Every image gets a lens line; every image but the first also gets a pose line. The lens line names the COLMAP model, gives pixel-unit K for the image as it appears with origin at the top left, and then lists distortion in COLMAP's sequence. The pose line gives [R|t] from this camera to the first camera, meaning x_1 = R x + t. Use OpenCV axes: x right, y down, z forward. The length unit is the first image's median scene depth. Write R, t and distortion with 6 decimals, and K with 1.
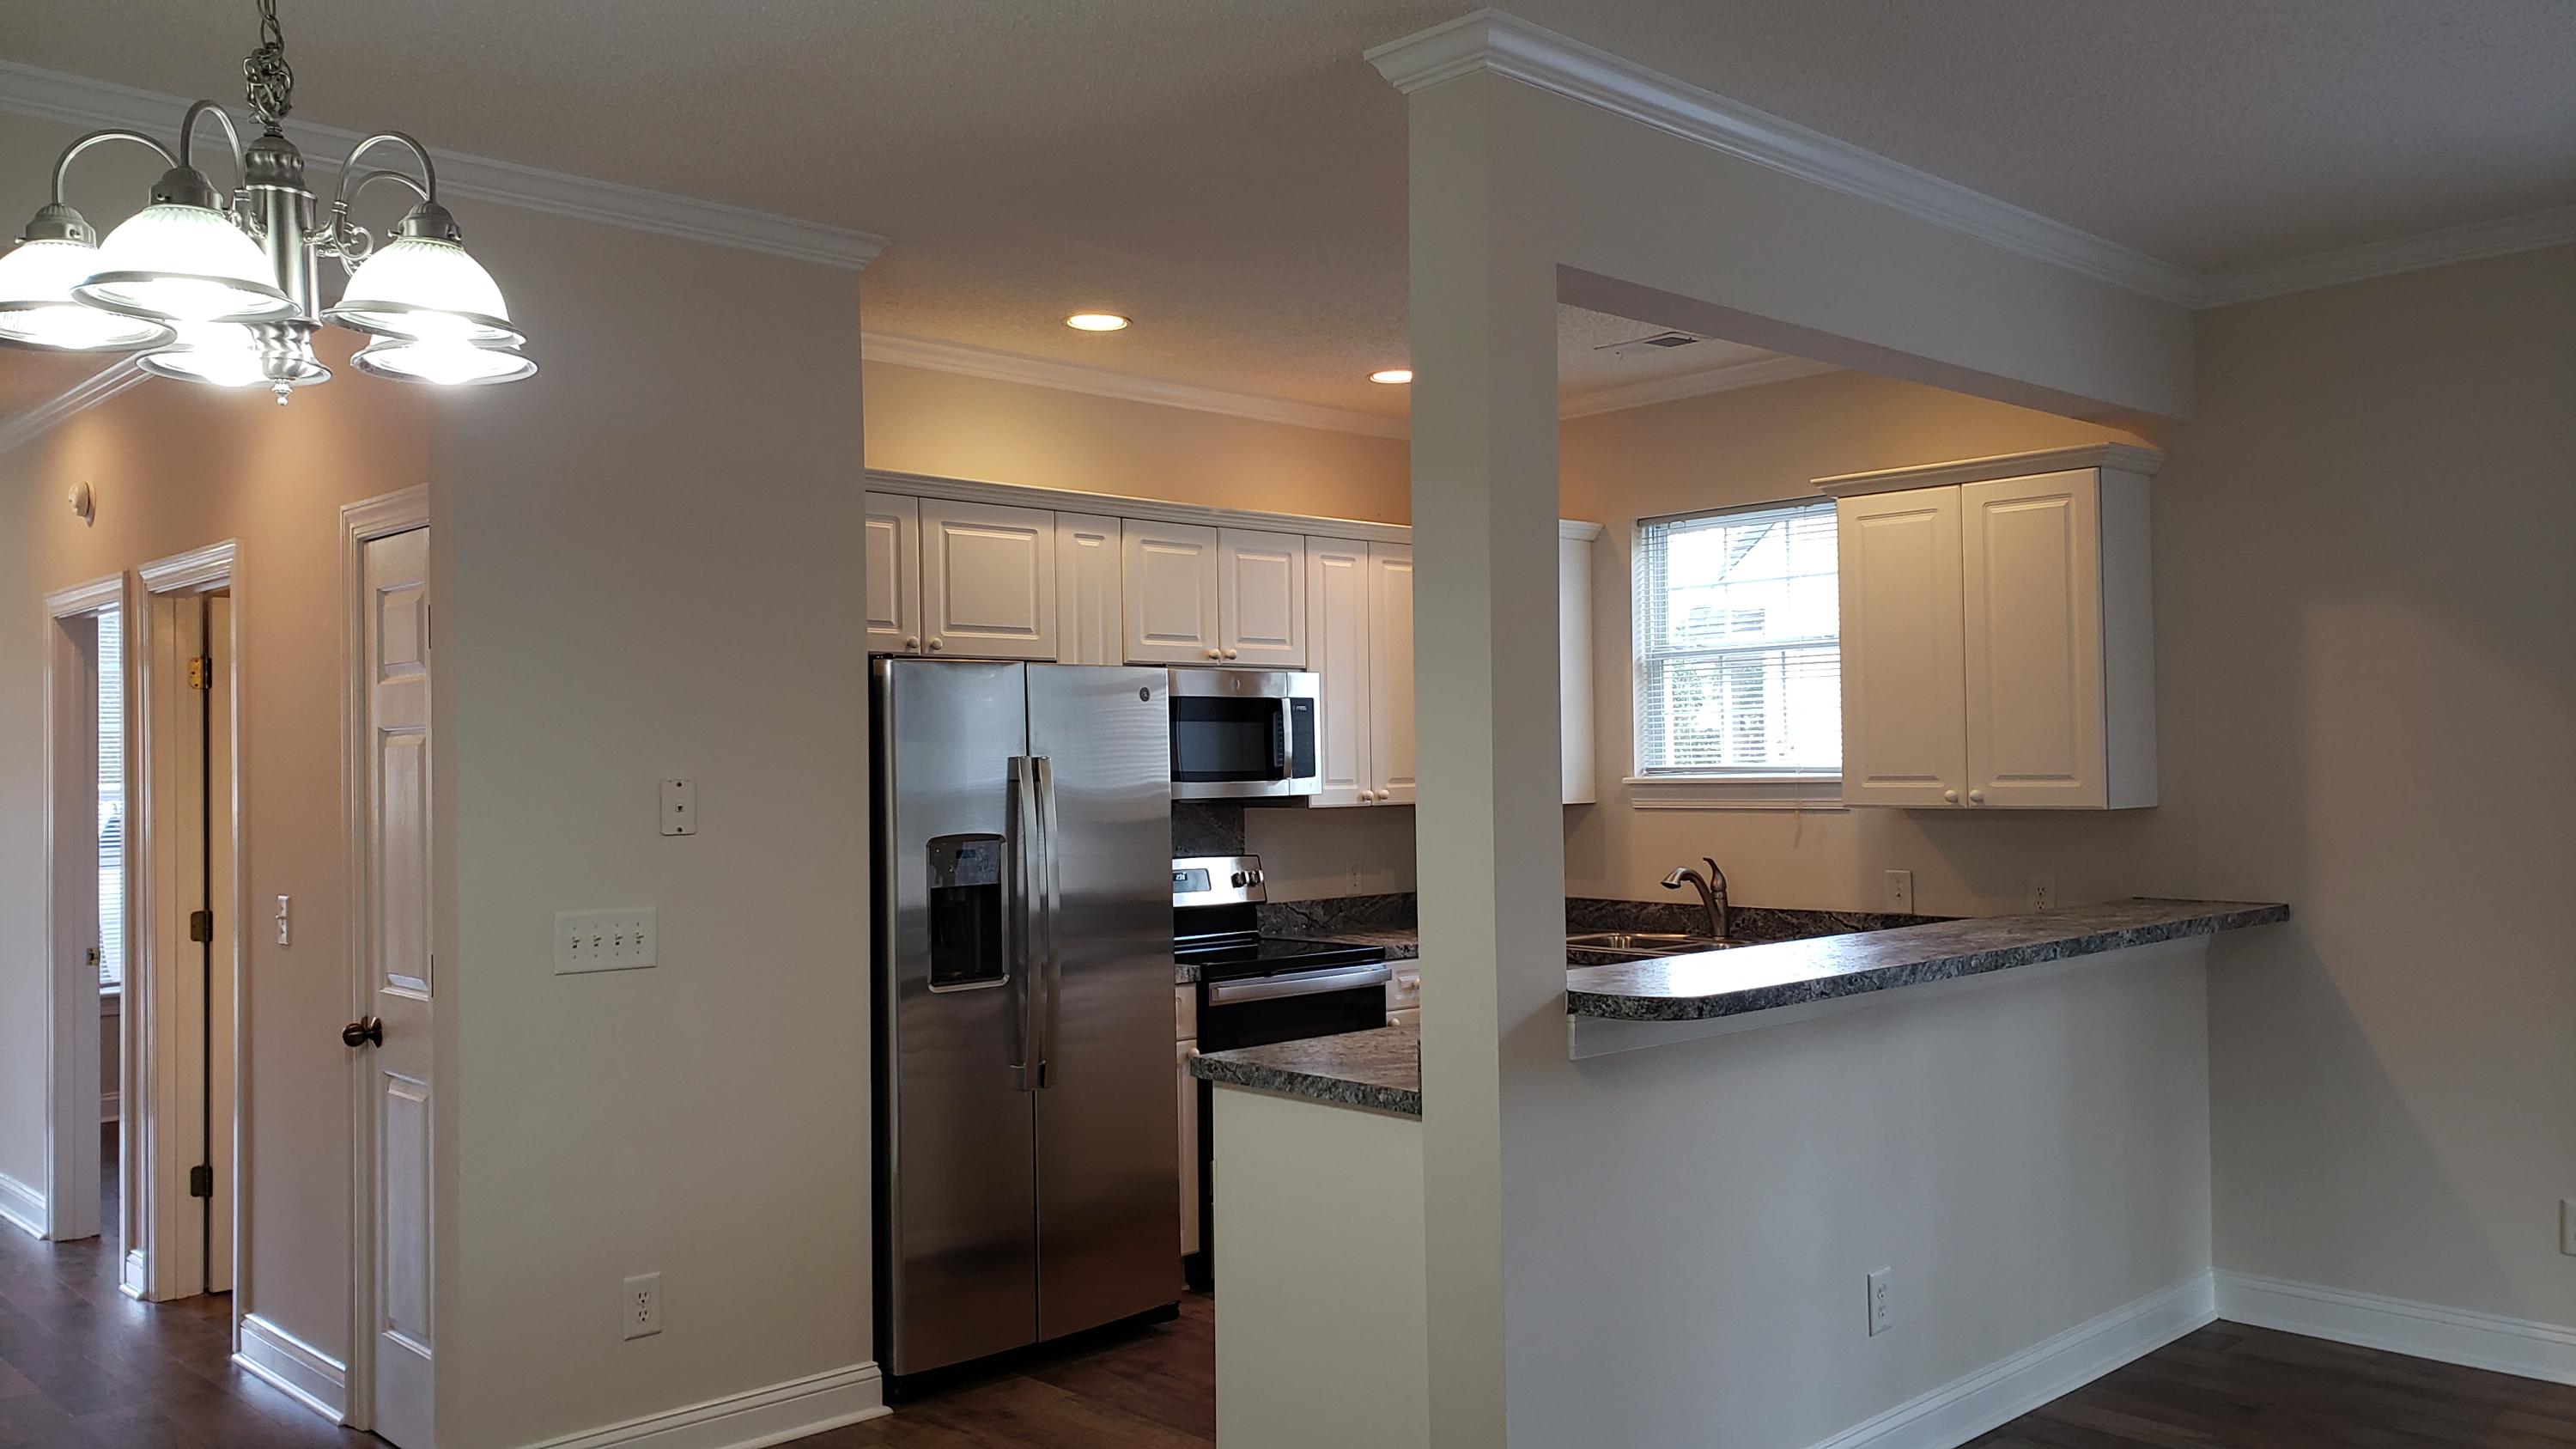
lens RADIAL K [[2000.1, 0, 1288.0], [0, 2000.1, 724.5], [0, 0, 1]] dist [0.074730, -0.000434]
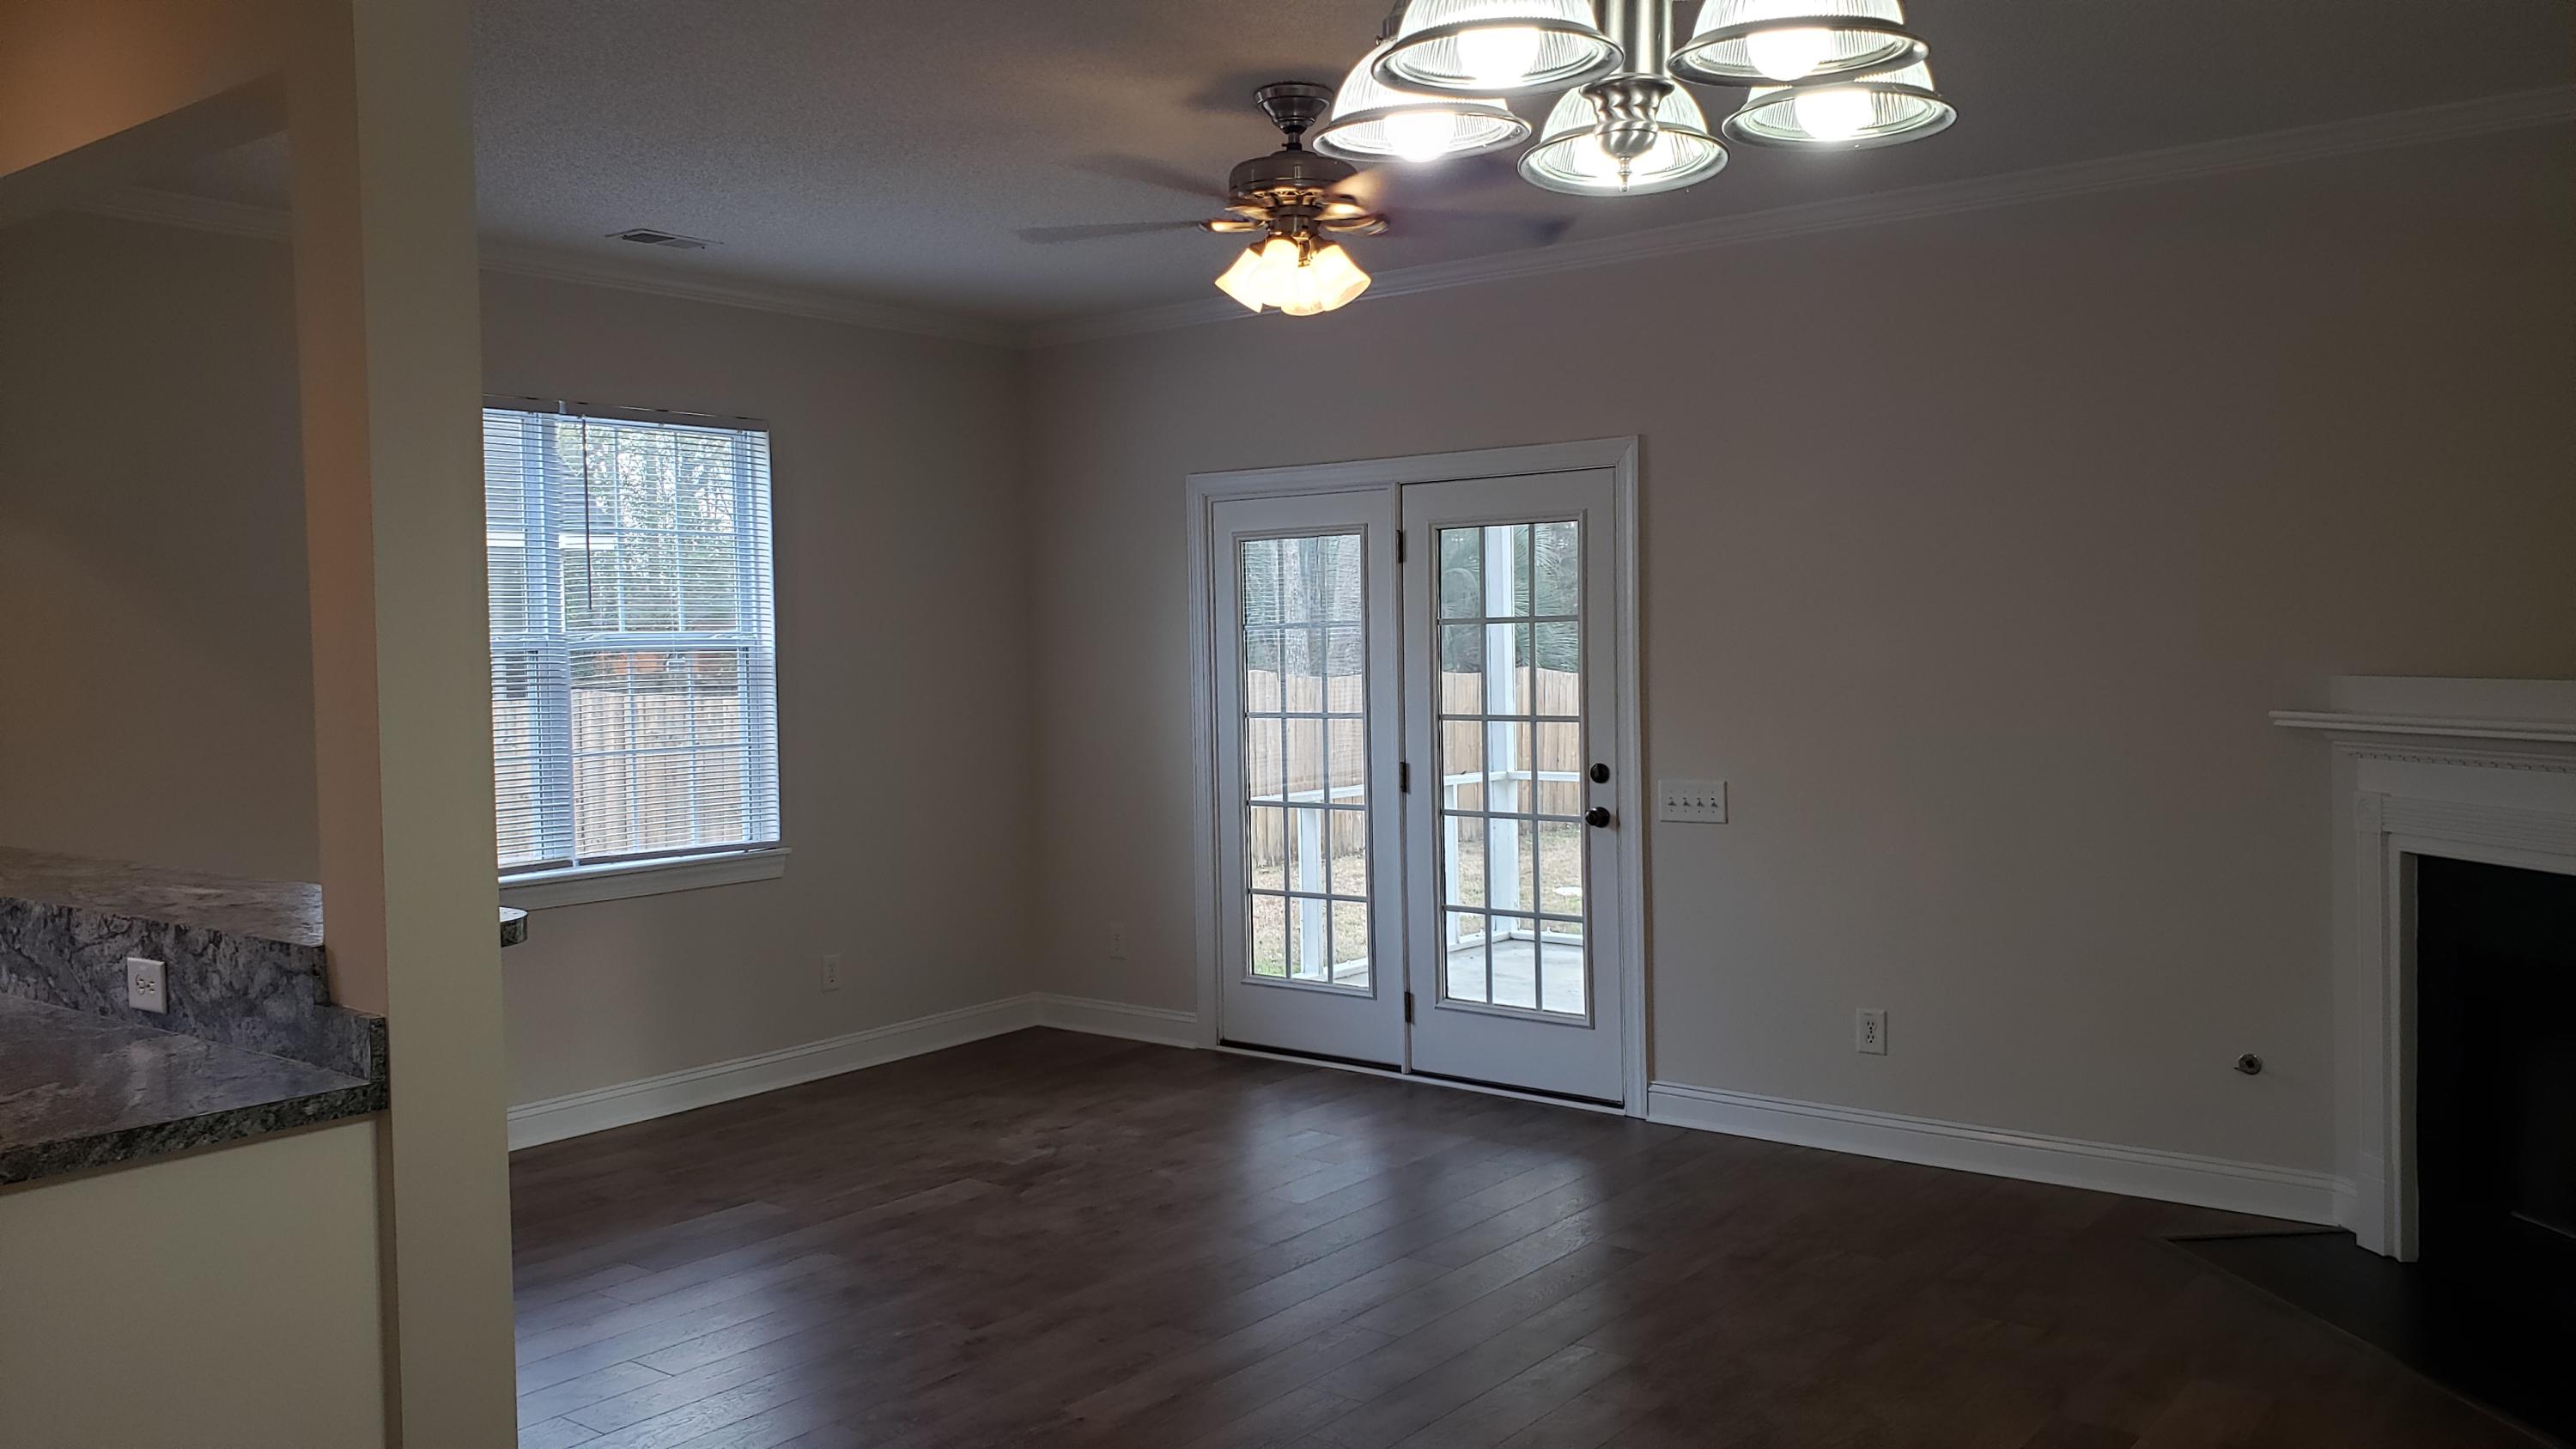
lens RADIAL K [[1862.0, 0, 1288.0], [0, 1862.0, 724.5], [0, 0, 1]] dist [-0.004221, -0.000434]
pose [[-0.161453, -0.019862, 0.986681, -0.426000], [-0.003723, 0.999803, 0.019517, 0.012357], [-0.986873, -0.000522, -0.161495, 0.436248]]
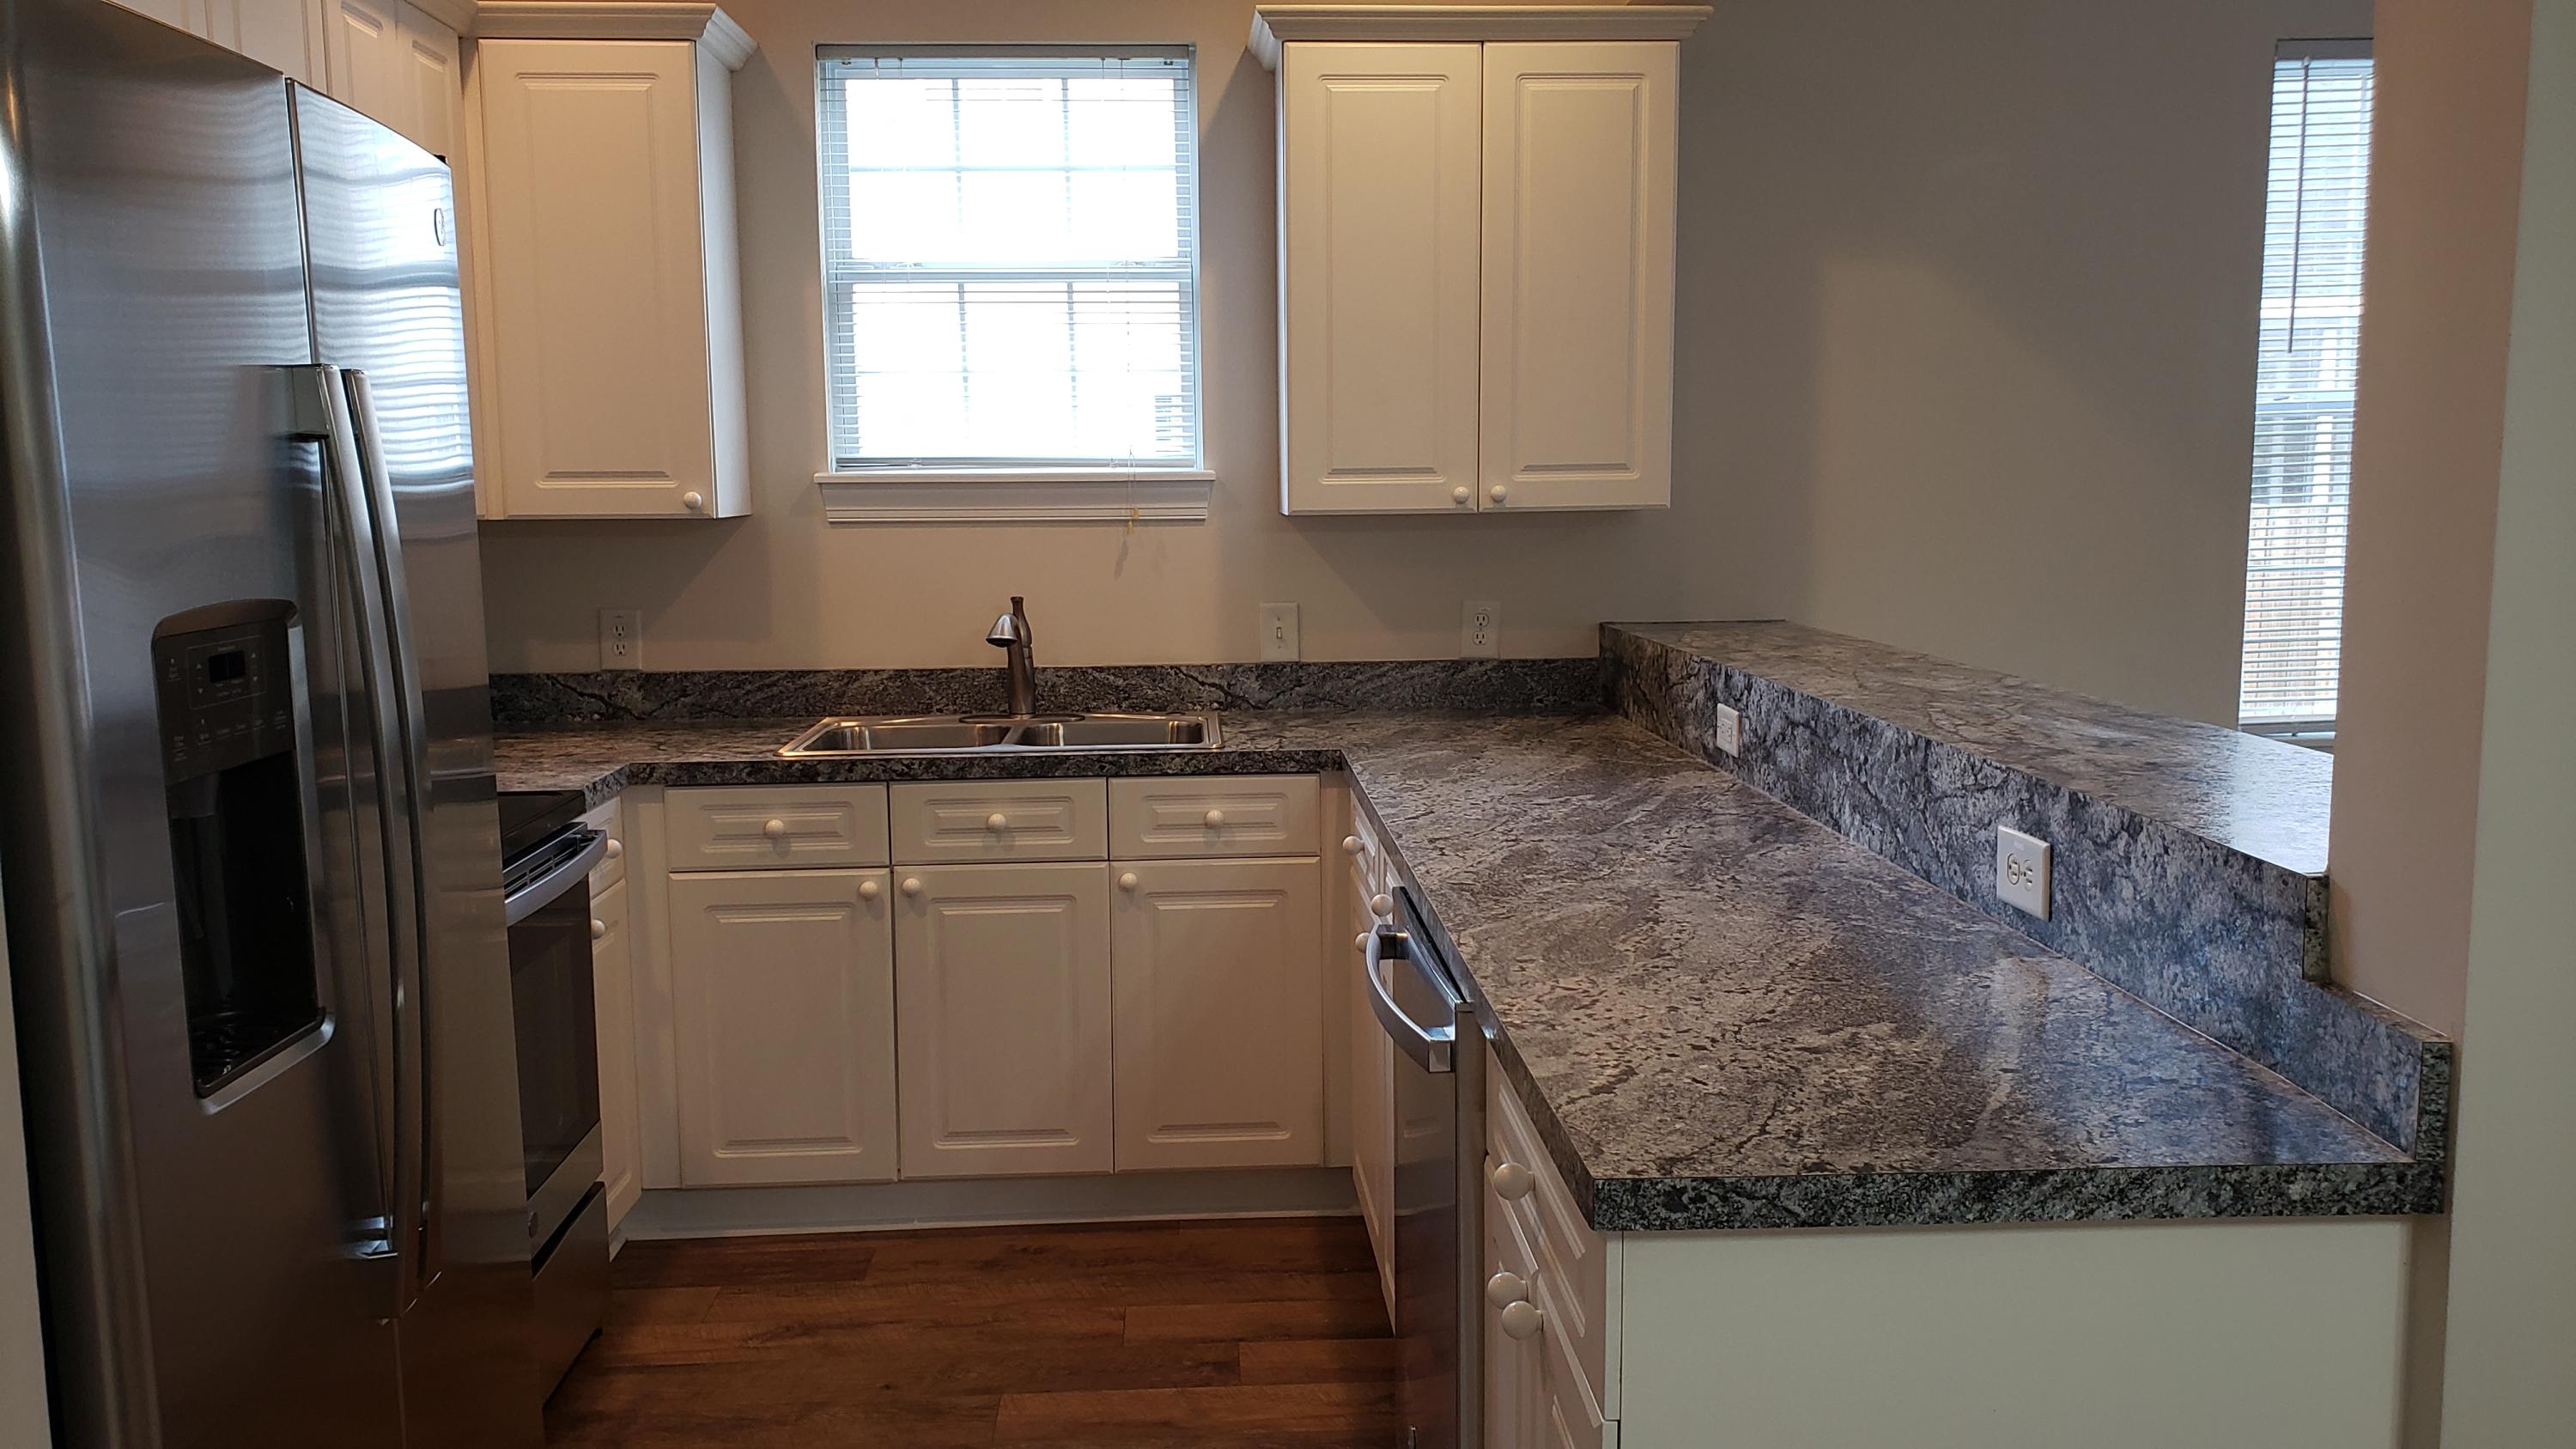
lens RADIAL K [[2047.6, 0, 1288.0], [0, 2047.6, 724.5], [0, 0, 1]] dist [0.073591, 0.008214]
pose [[0.665155, -0.087115, 0.741606, -0.240660], [-0.014432, 0.991486, 0.129411, 0.021230], [-0.746566, -0.096781, 0.658235, 0.517058]]
